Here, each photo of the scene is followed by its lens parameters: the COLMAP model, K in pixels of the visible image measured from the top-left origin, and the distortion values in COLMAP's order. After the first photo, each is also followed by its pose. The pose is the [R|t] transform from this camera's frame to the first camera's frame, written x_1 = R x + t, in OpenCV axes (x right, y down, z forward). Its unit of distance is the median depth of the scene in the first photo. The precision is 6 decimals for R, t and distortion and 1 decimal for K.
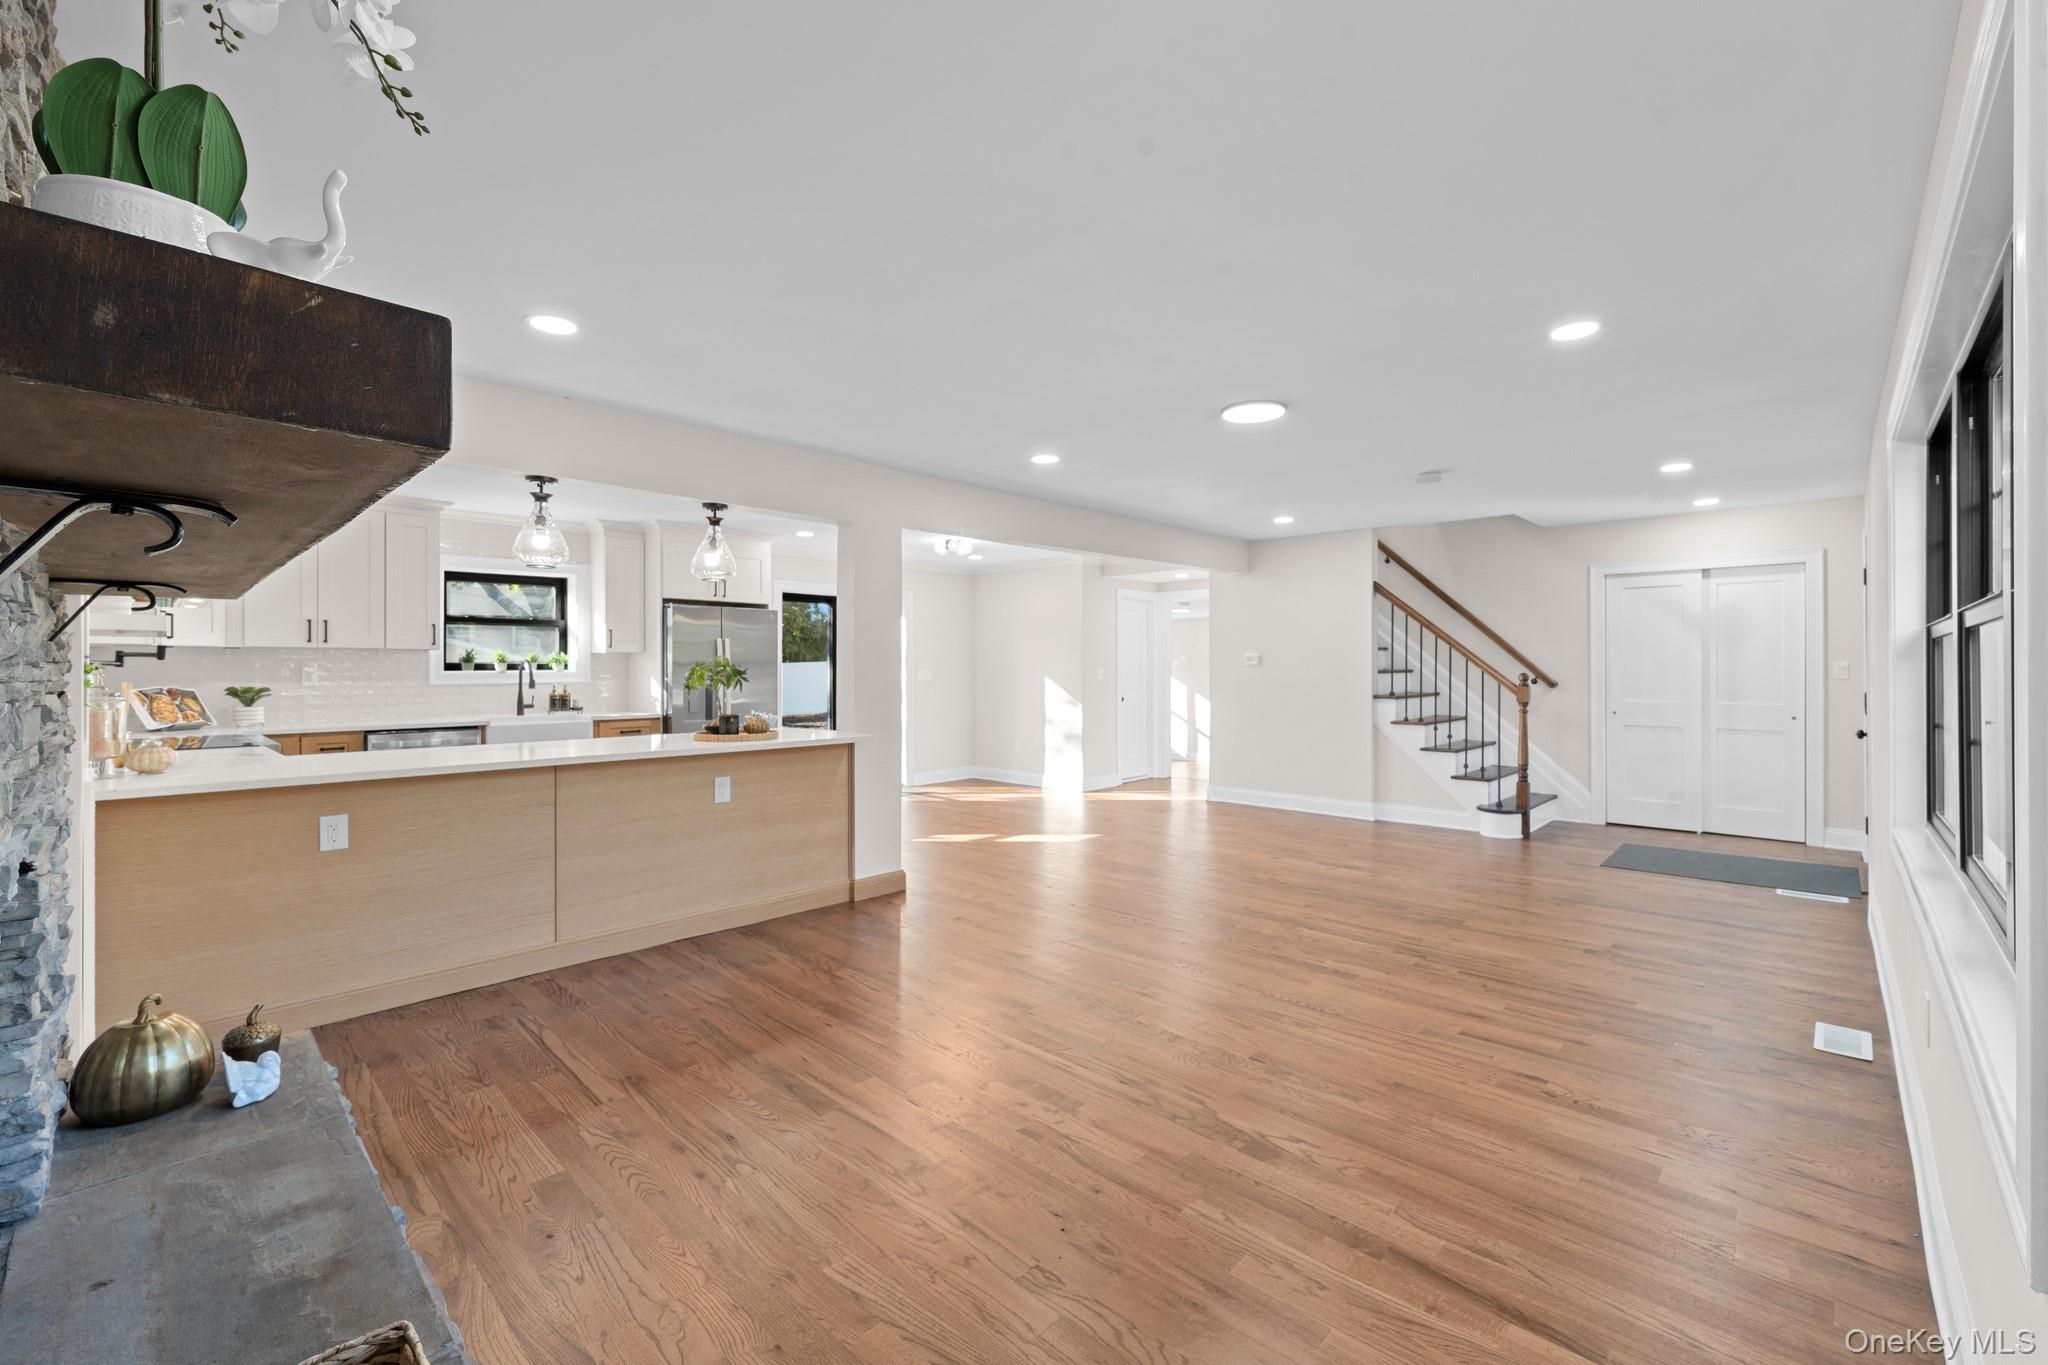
lens RADIAL K [[838.5, 0, 1037.3], [0, 838.5, 678.2], [0, 0, 1]] dist [0.005244, -0.000203]
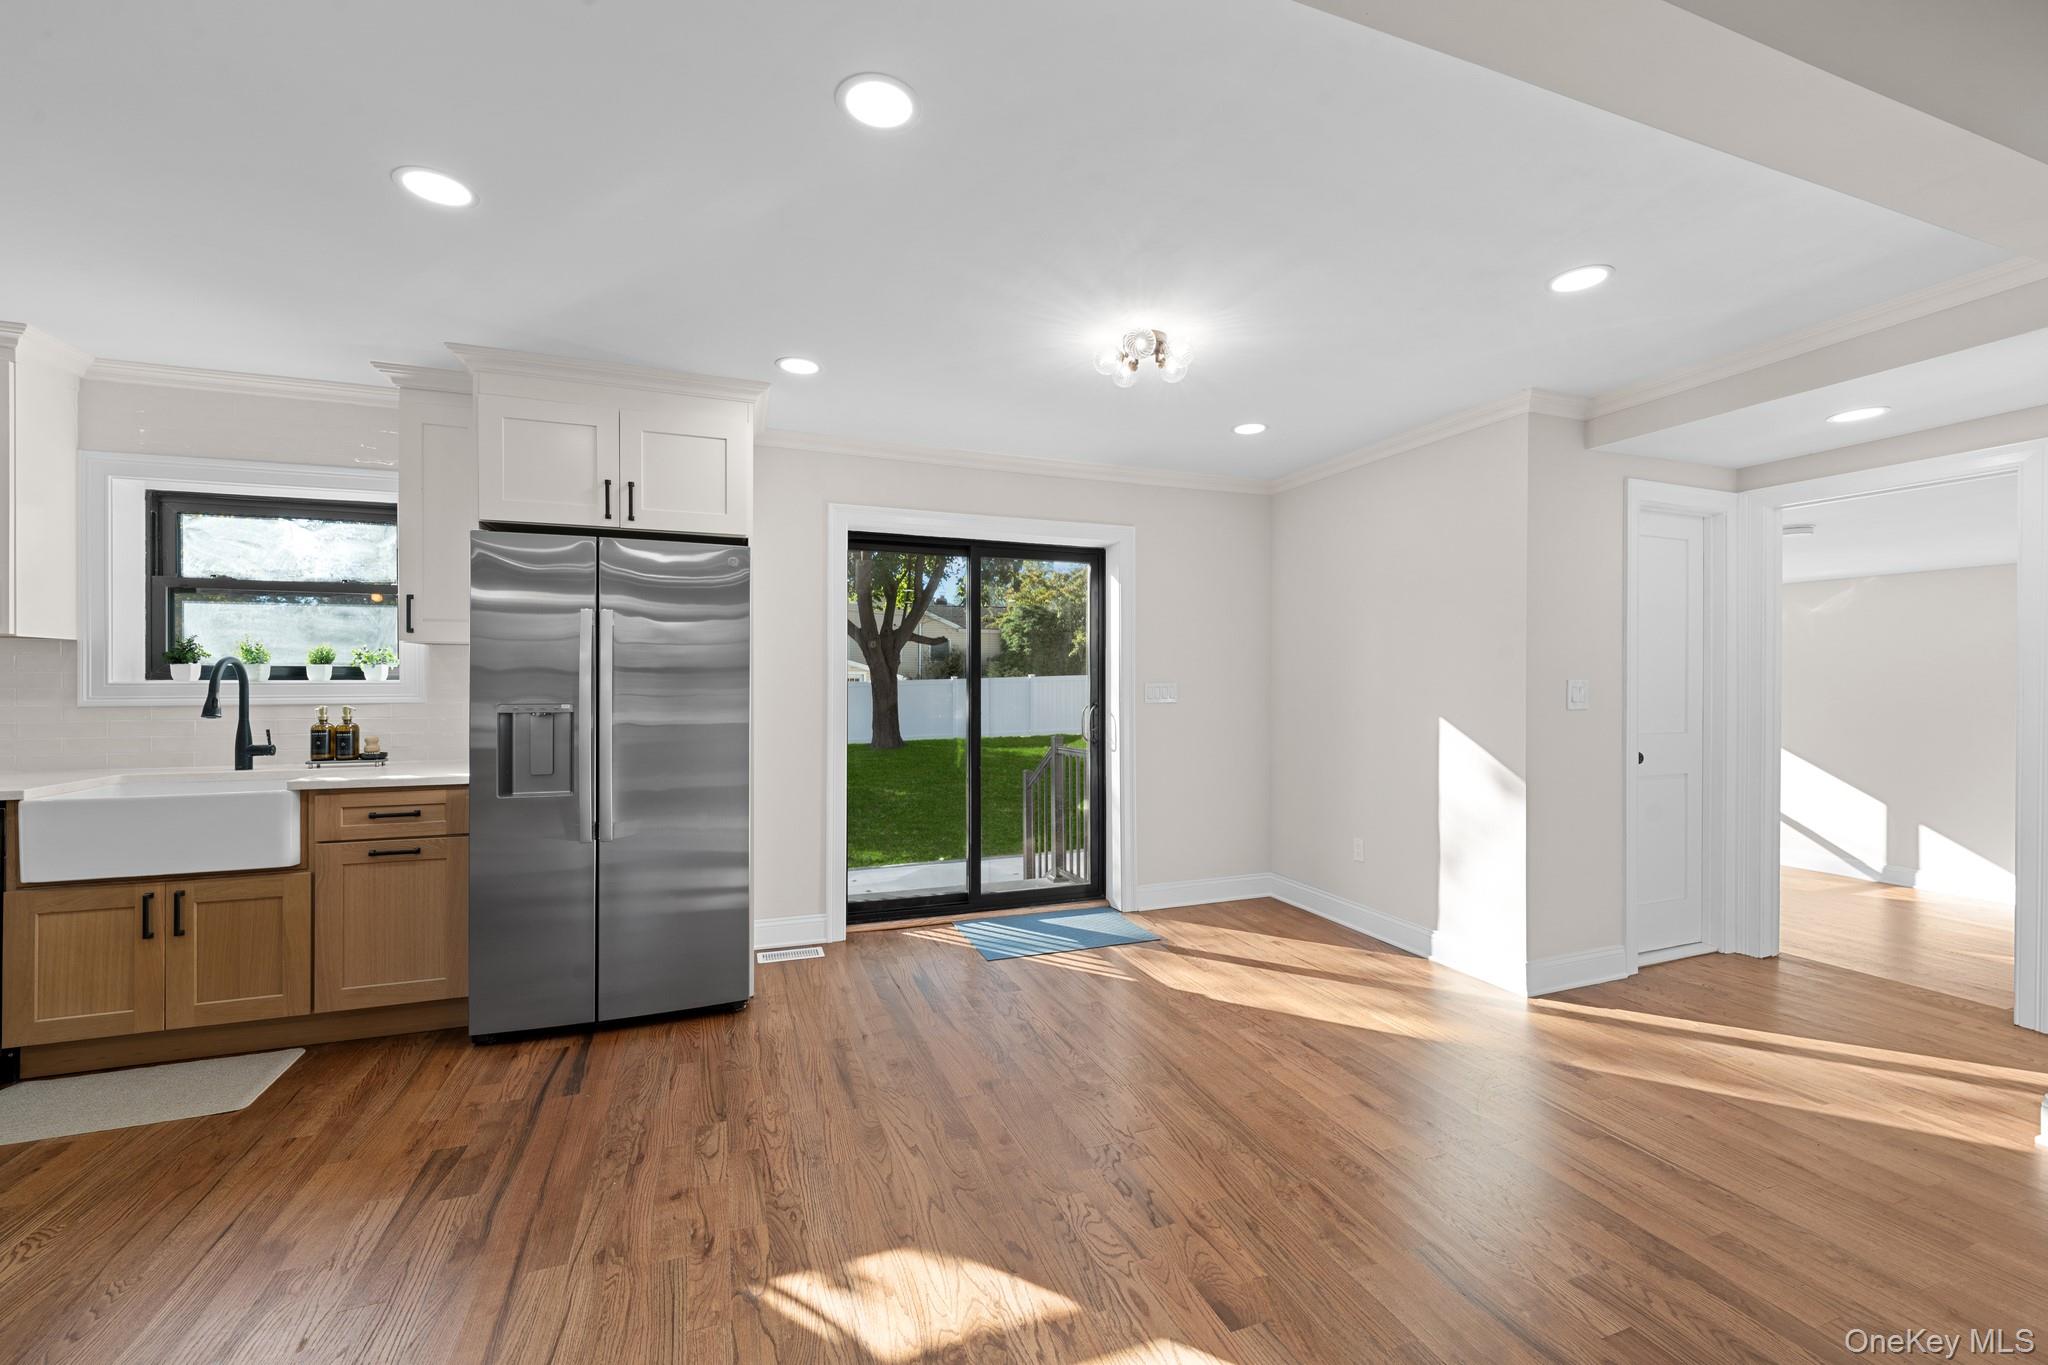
lens RADIAL K [[838.5, 0, 1024.2], [0, 838.5, 683.4], [0, 0, 1]] dist [0.005244, -0.000203]
pose [[0.897013, 0.003122, -0.441994, 0.030243], [-0.005843, 0.999971, -0.004795, -0.010734], [0.441966, 0.006884, 0.897005, 1.167583]]
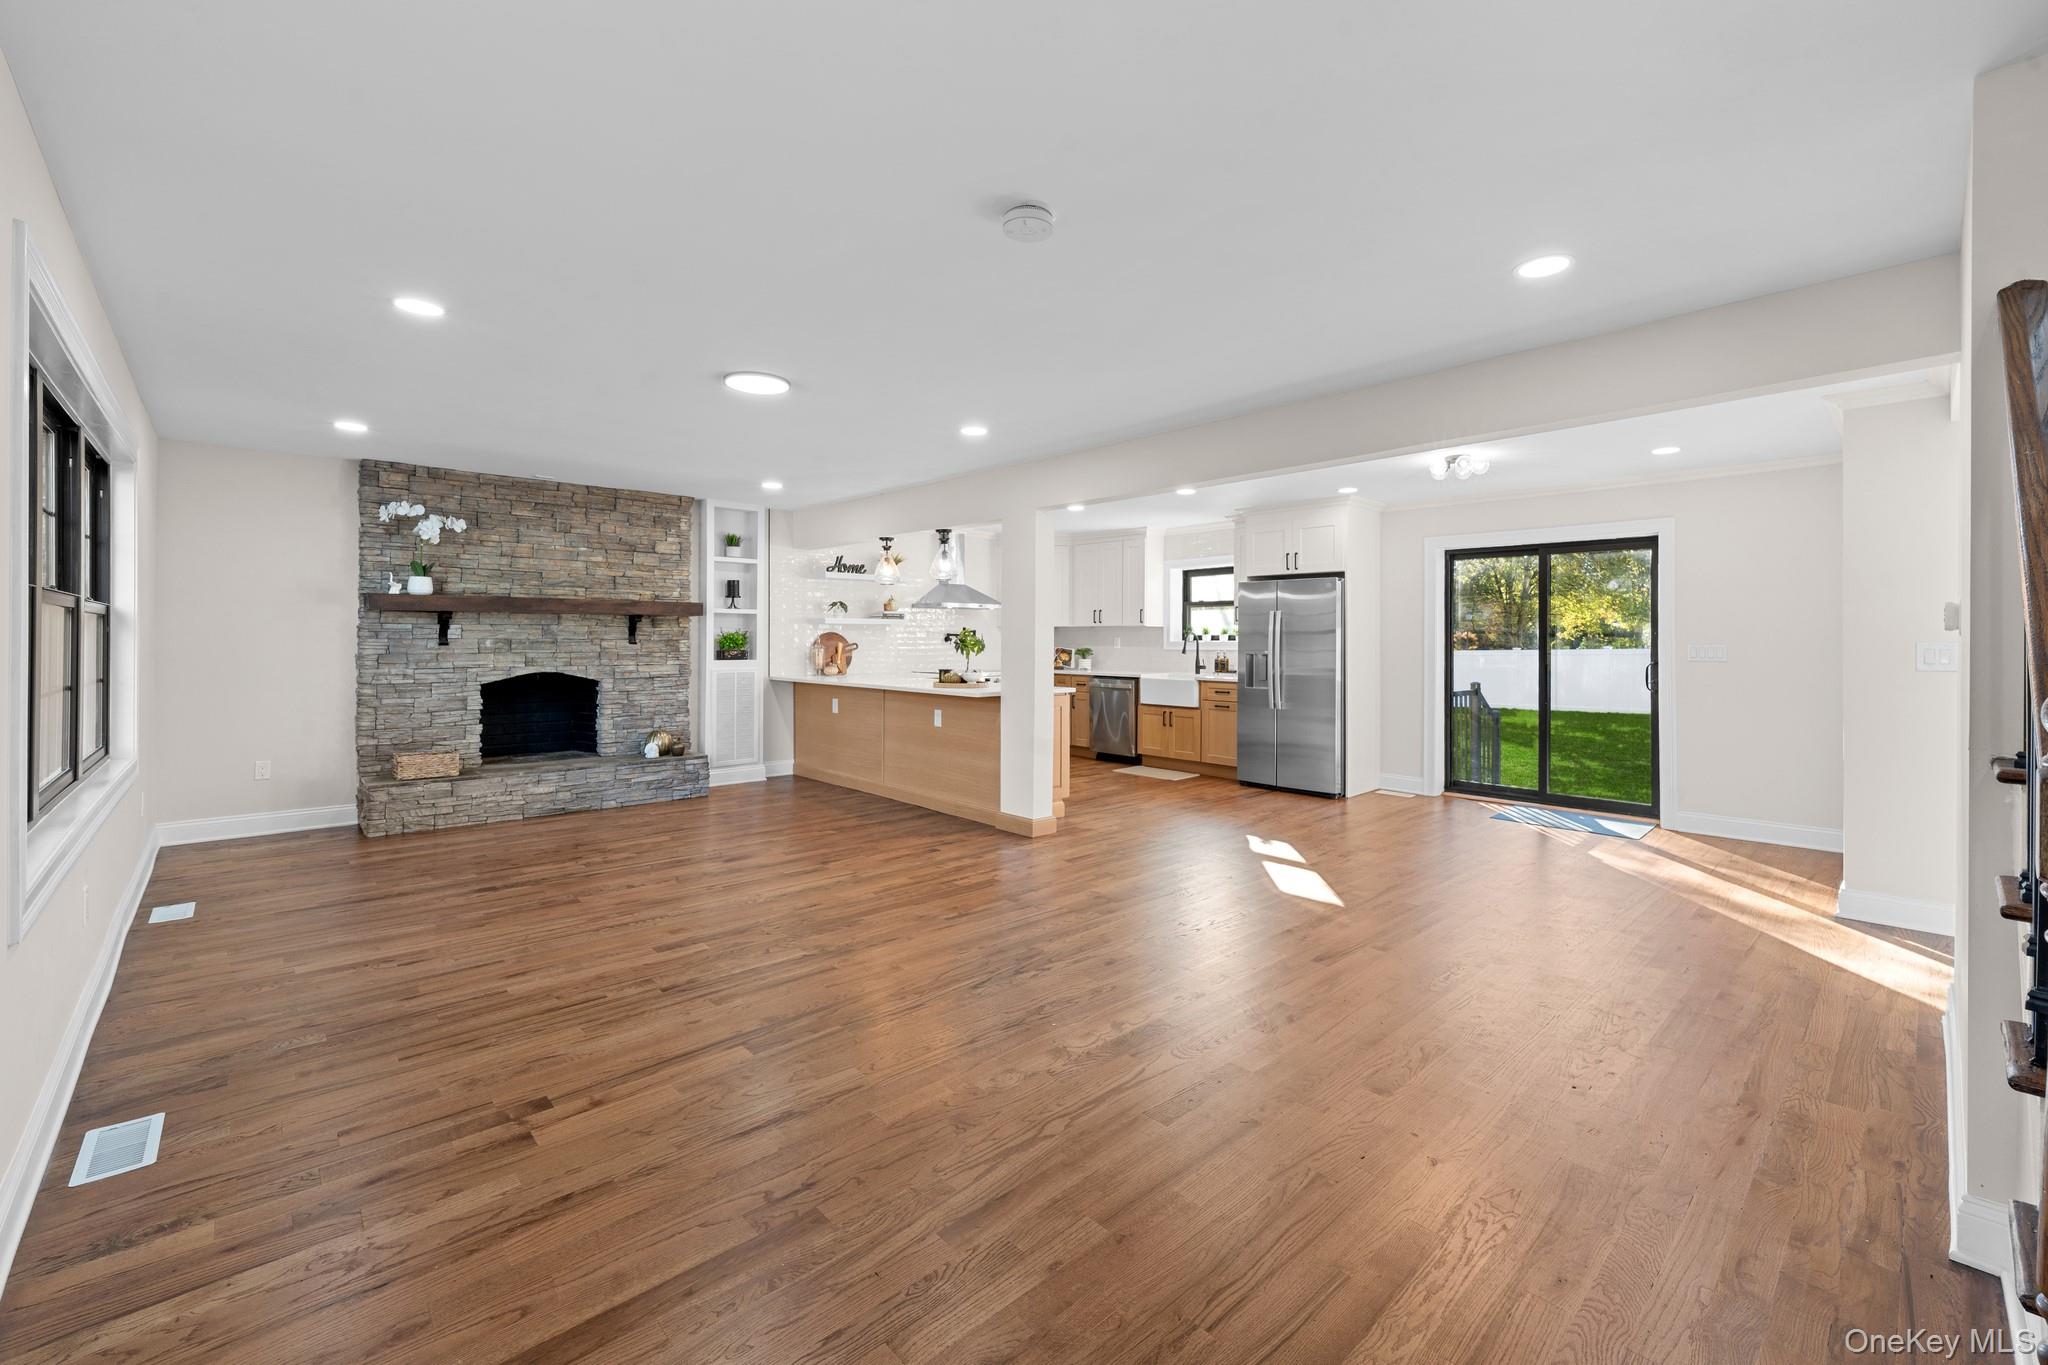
lens RADIAL K [[838.5, 0, 1022.0], [0, 838.5, 643.5], [0, 0, 1]] dist [0.005244, -0.000203]
pose [[-0.066931, 0.005507, -0.997742, 1.120149], [-0.012808, 0.999898, 0.006378, -0.013745], [0.997675, 0.013206, -0.066854, 1.251547]]
